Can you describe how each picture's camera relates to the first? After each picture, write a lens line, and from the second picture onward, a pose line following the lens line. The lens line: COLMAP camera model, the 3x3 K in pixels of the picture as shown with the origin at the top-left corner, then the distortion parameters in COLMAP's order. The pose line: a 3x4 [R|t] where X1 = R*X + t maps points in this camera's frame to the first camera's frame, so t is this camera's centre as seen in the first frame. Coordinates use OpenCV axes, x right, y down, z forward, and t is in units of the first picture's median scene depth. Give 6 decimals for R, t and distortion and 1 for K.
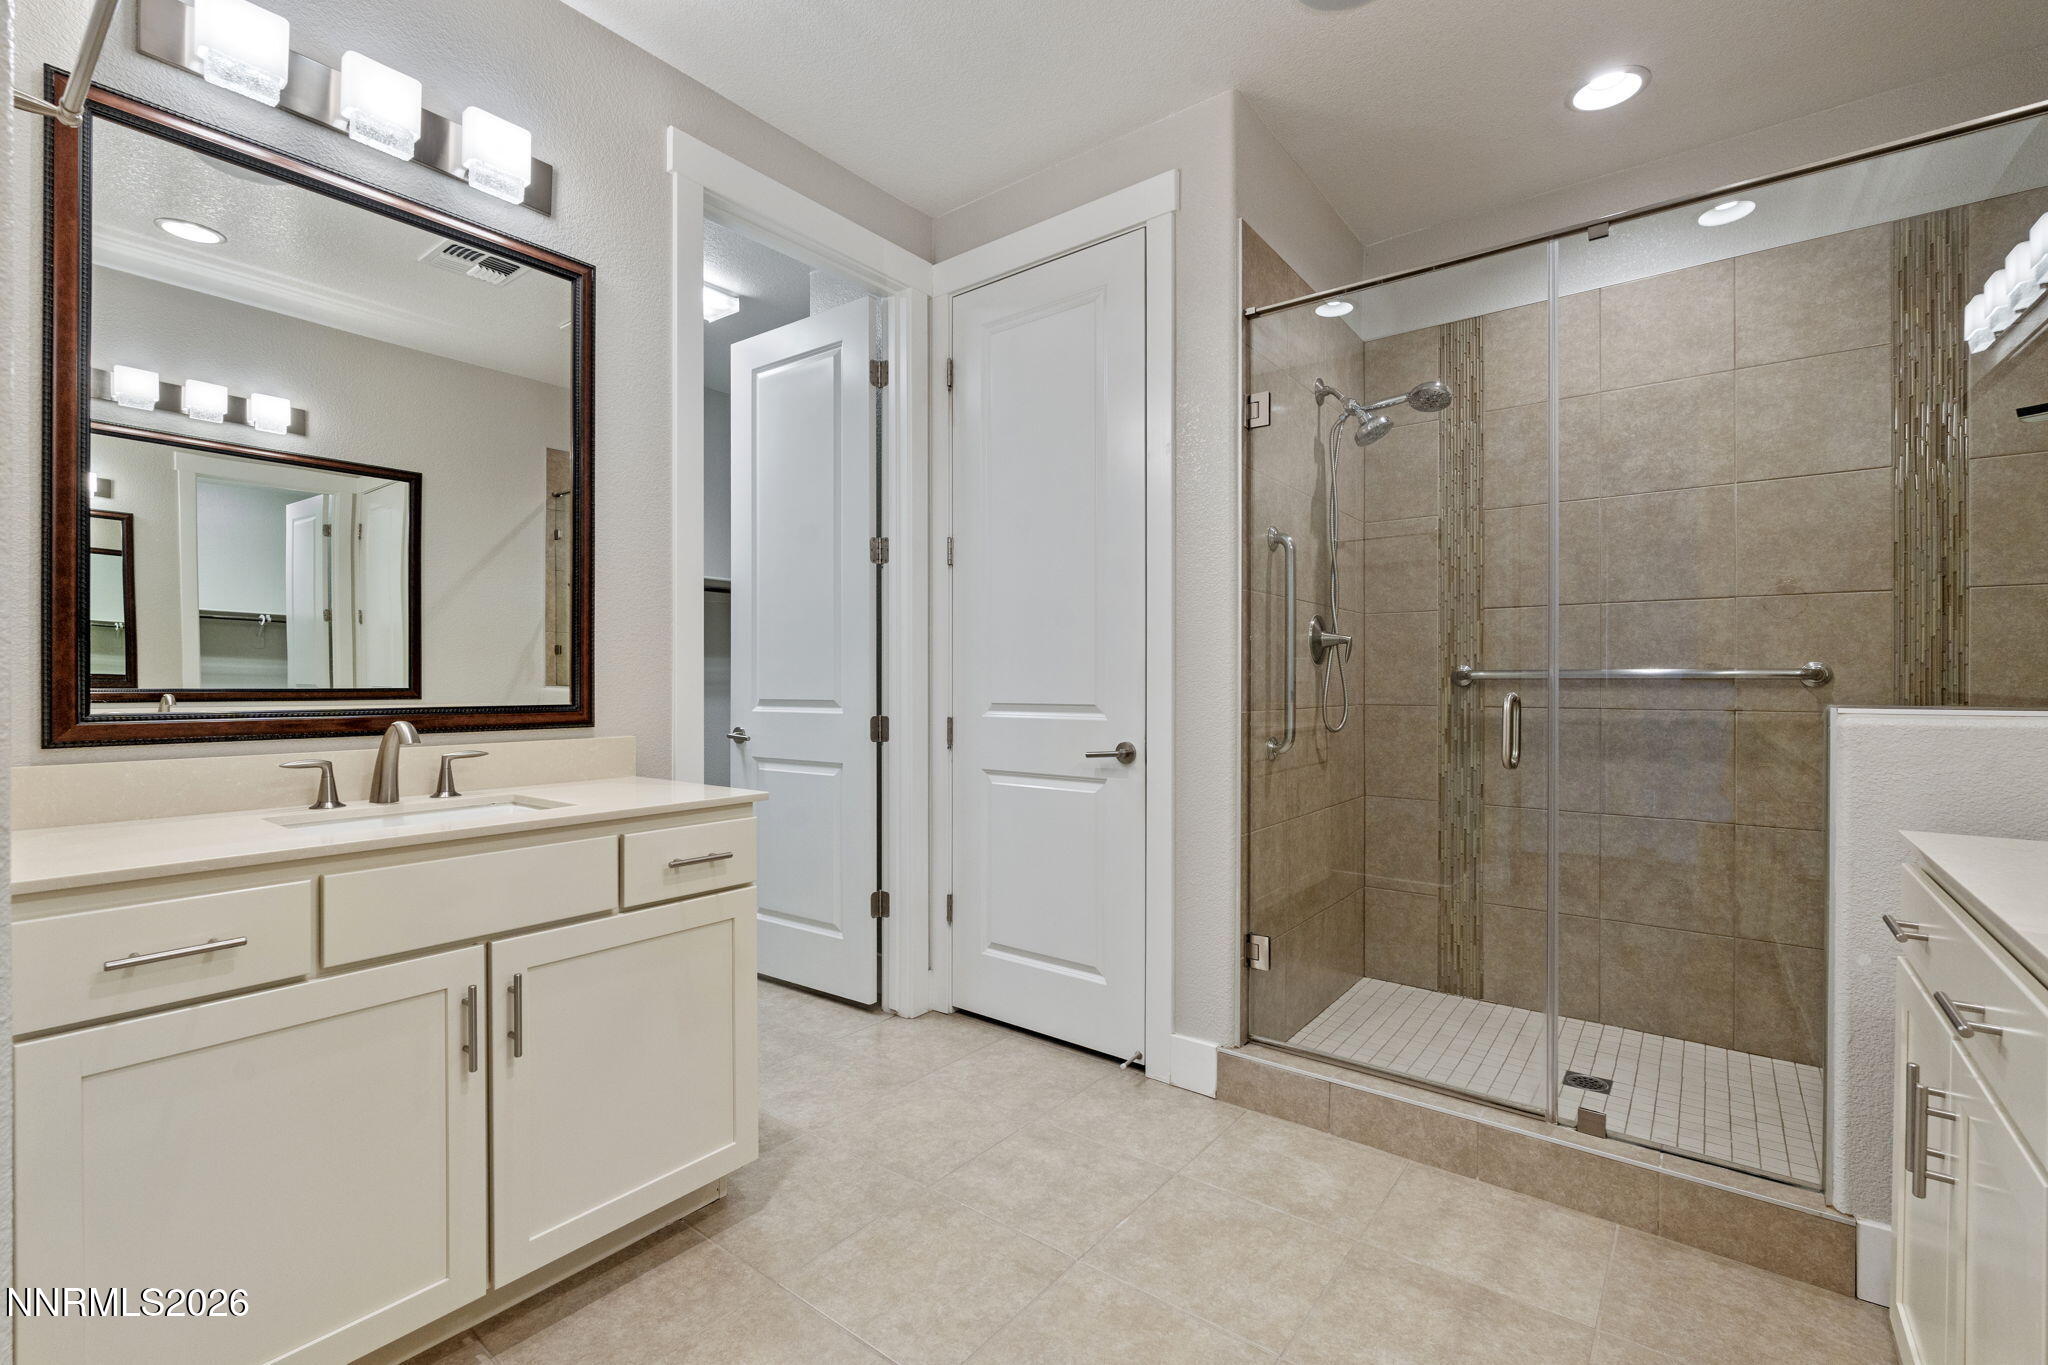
lens RADIAL K [[896.1, 0, 1015.3], [0, 896.1, 675.7], [0, 0, 1]] dist [-0.002101, -0.000223]
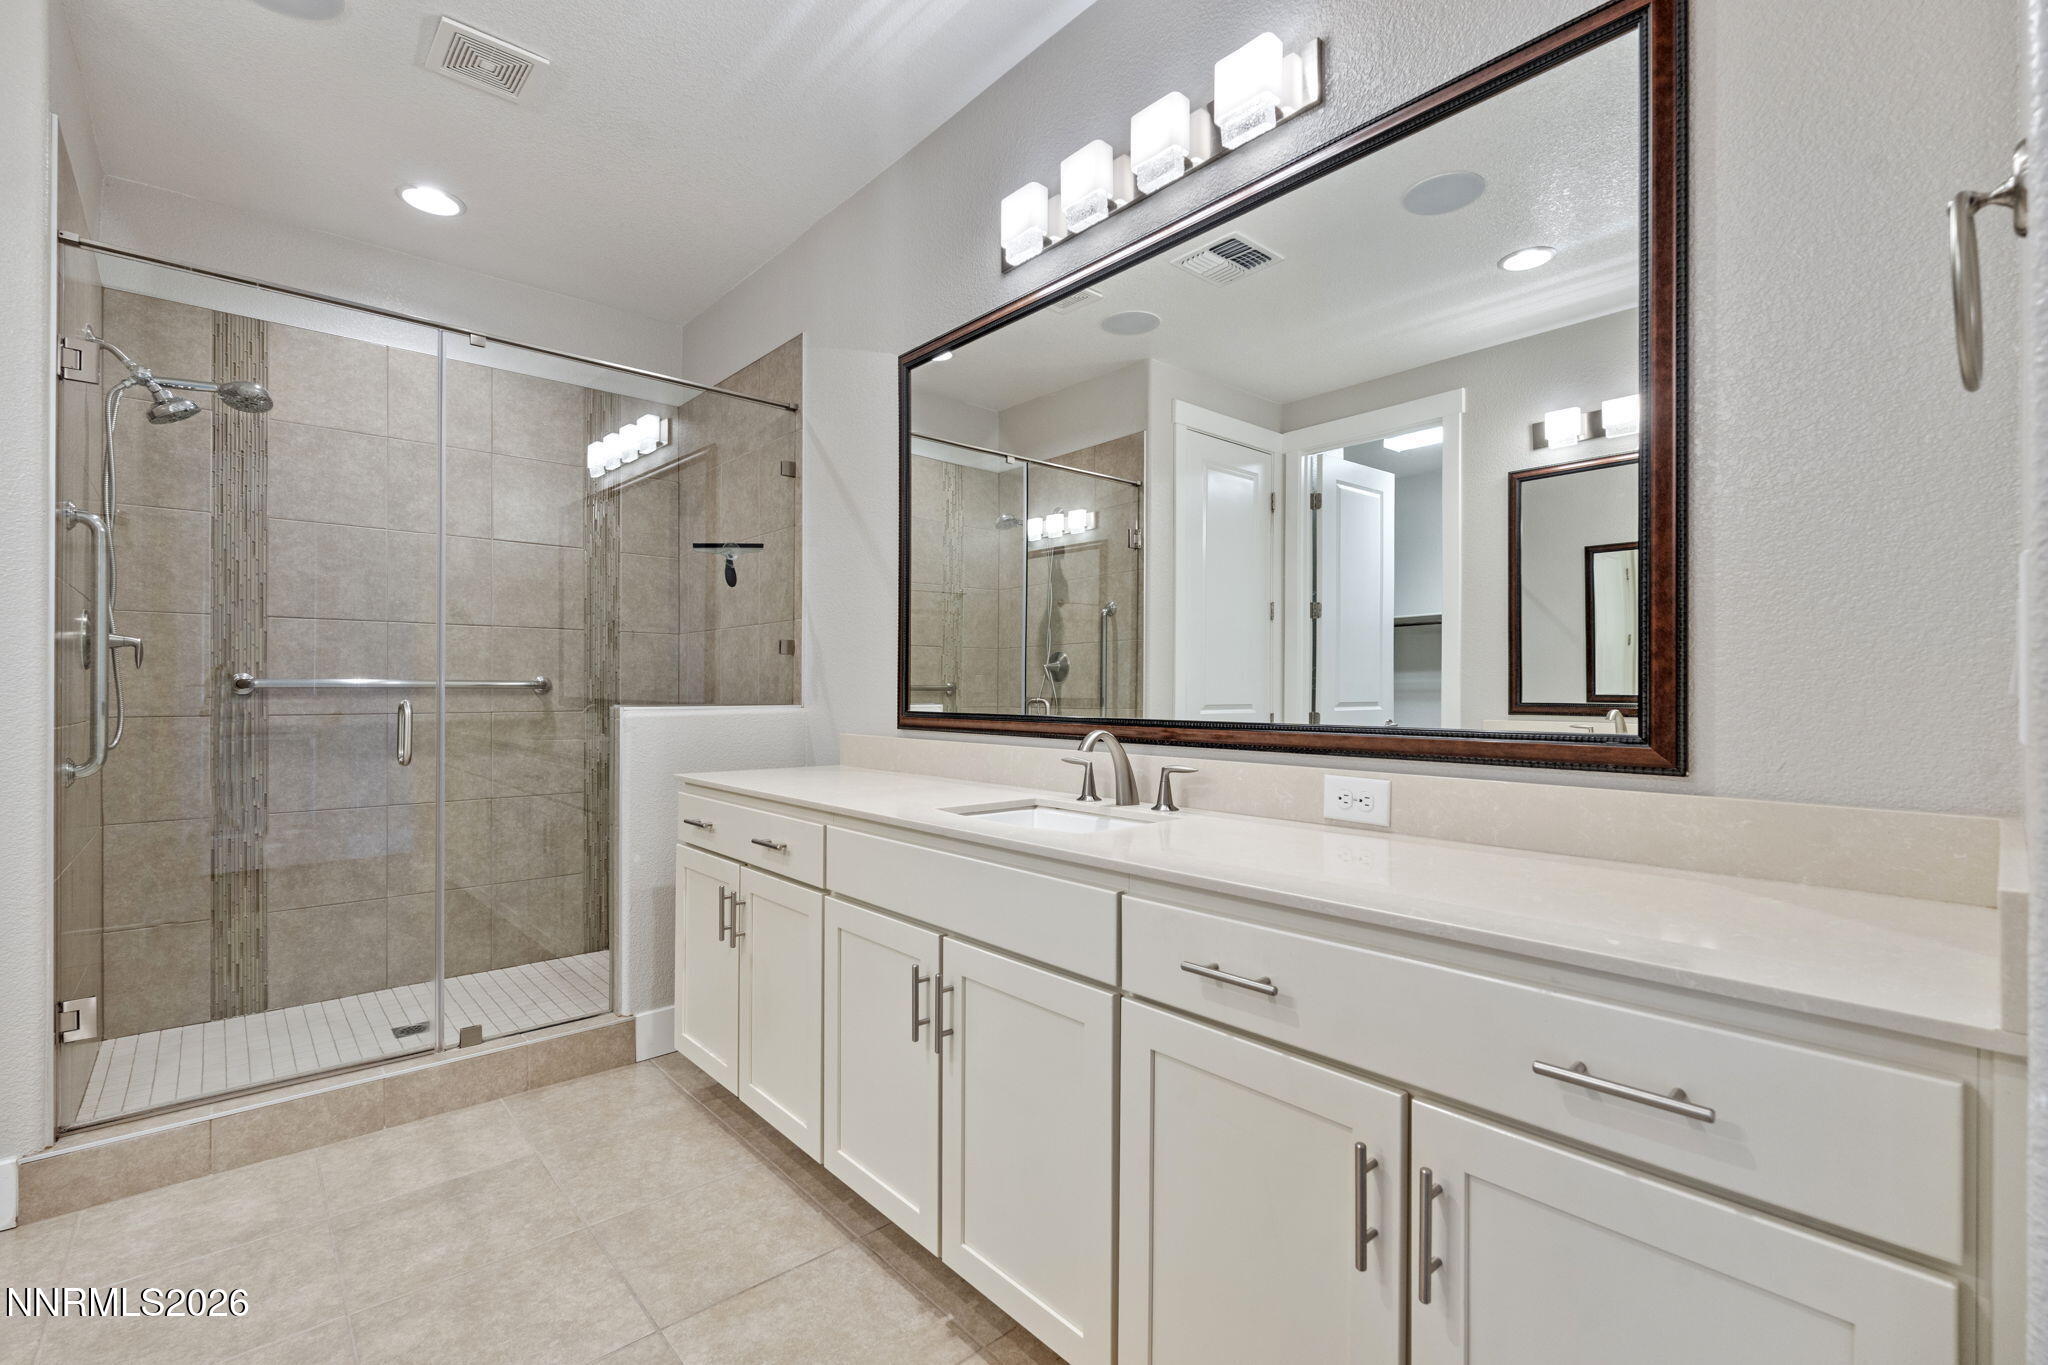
lens RADIAL K [[905.4, 0, 1014.6], [0, 905.4, 653.8], [0, 0, 1]] dist [-0.002672, 0.000103]
pose [[0.175473, 0.039493, 0.983692, -0.378261], [-0.006373, 0.999220, -0.038979, 0.000148], [-0.984464, 0.000571, 0.175588, 0.008249]]
